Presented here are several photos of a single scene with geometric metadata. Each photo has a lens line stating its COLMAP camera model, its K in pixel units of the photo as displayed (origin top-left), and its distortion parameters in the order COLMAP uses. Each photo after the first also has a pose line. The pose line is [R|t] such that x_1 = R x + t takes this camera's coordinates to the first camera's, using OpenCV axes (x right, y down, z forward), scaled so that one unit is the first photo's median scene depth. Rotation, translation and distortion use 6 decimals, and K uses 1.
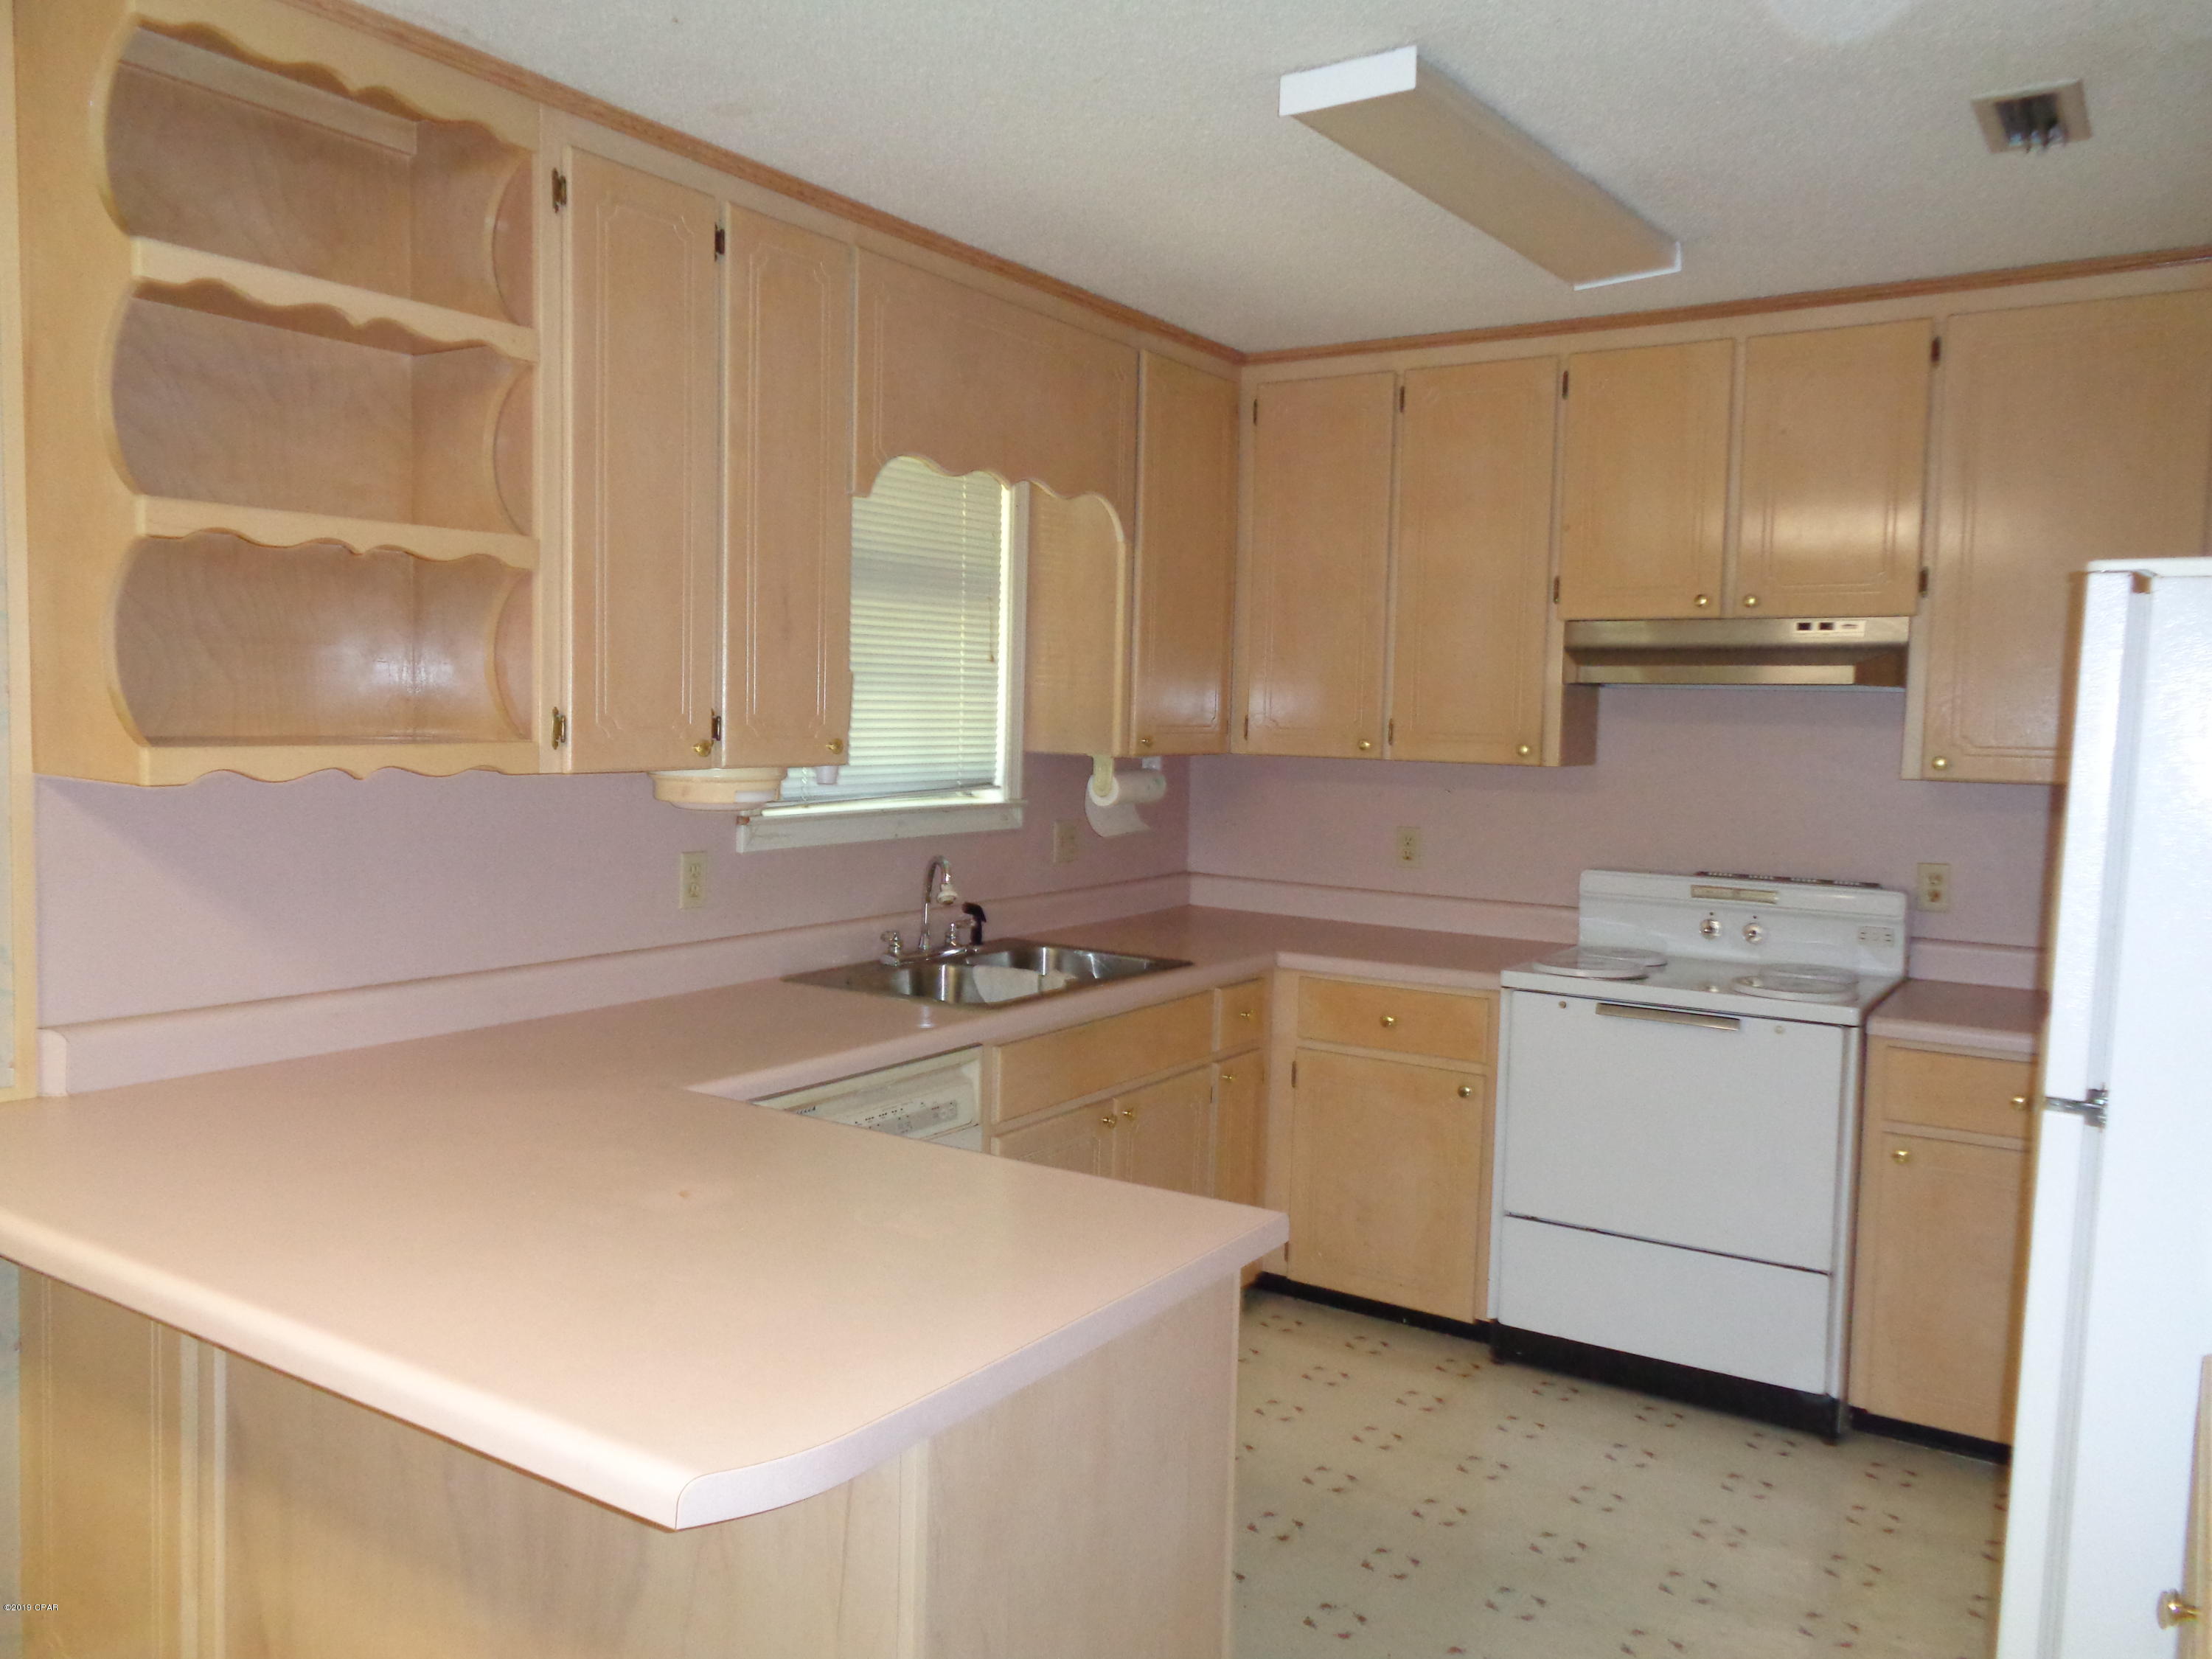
lens RADIAL K [[1674.9, 0, 1106.0], [0, 1674.9, 829.5], [0, 0, 1]] dist [0.037904, -0.000729]
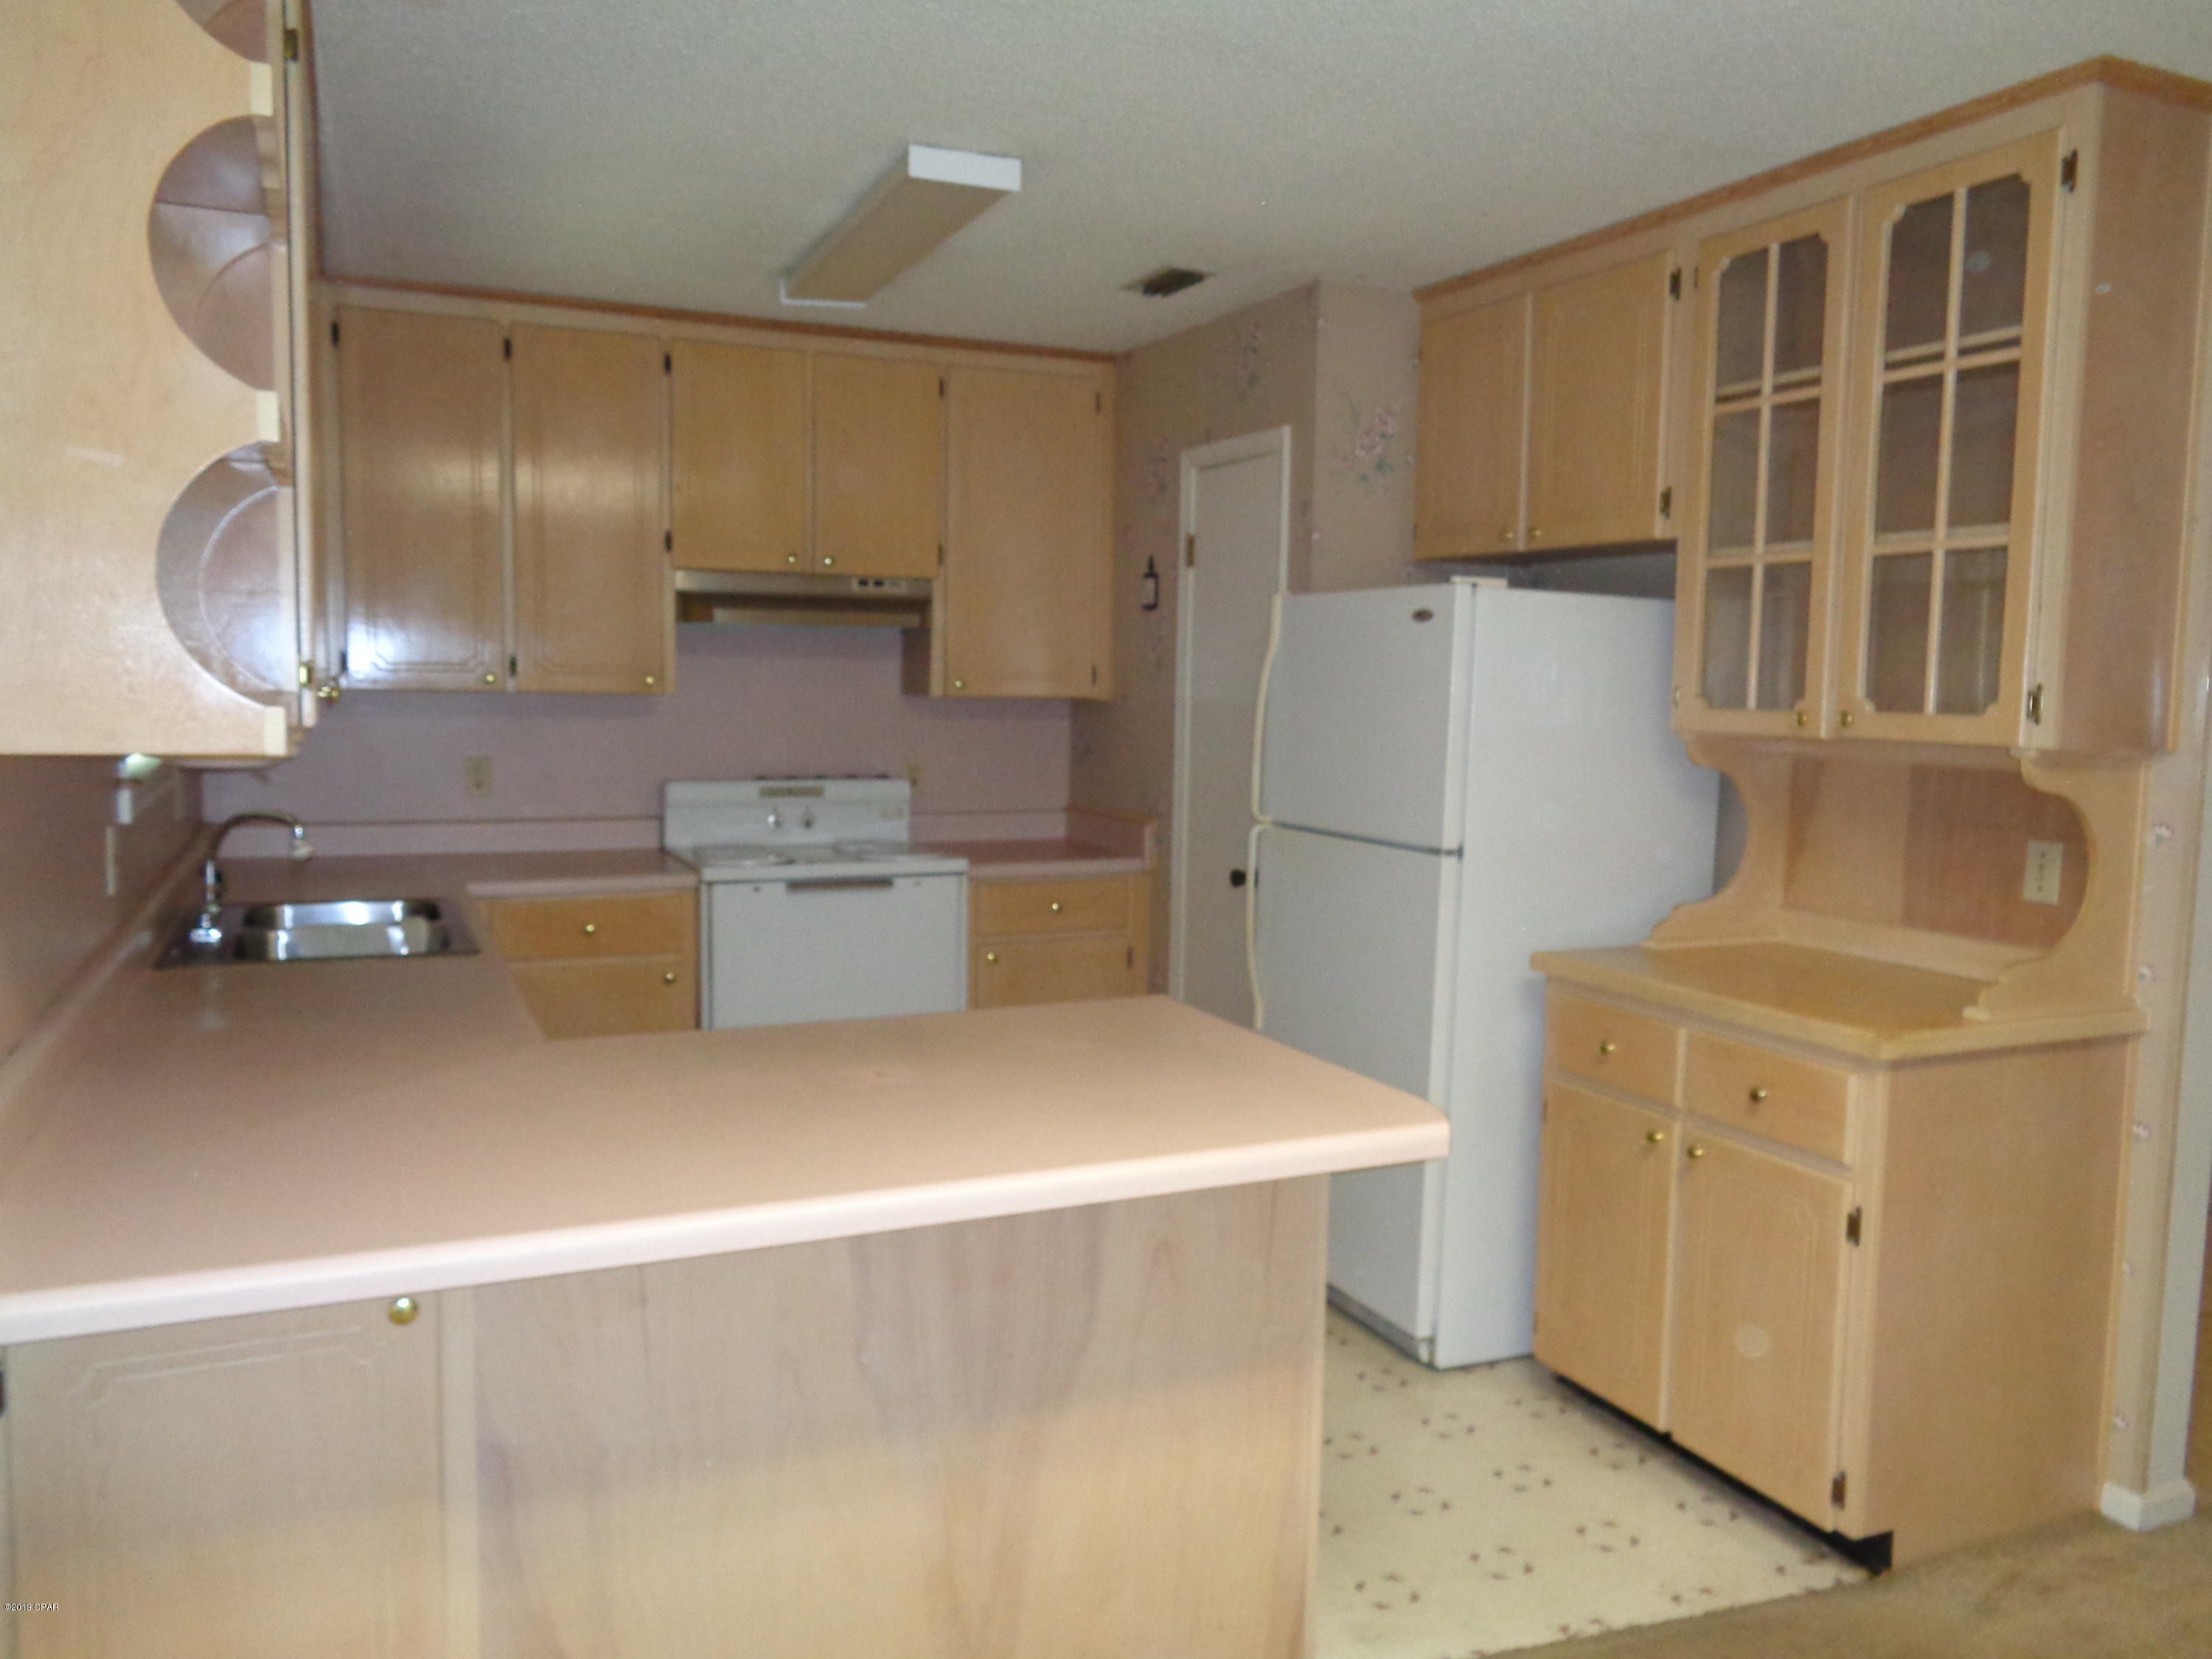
lens RADIAL K [[1674.9, 0, 1106.0], [0, 1674.9, 829.5], [0, 0, 1]] dist [0.037904, -0.000729]
pose [[0.534456, -0.094177, 0.839933, -0.593813], [0.056399, 0.995532, 0.075736, -0.016351], [-0.843312, 0.006894, 0.537380, 0.133011]]
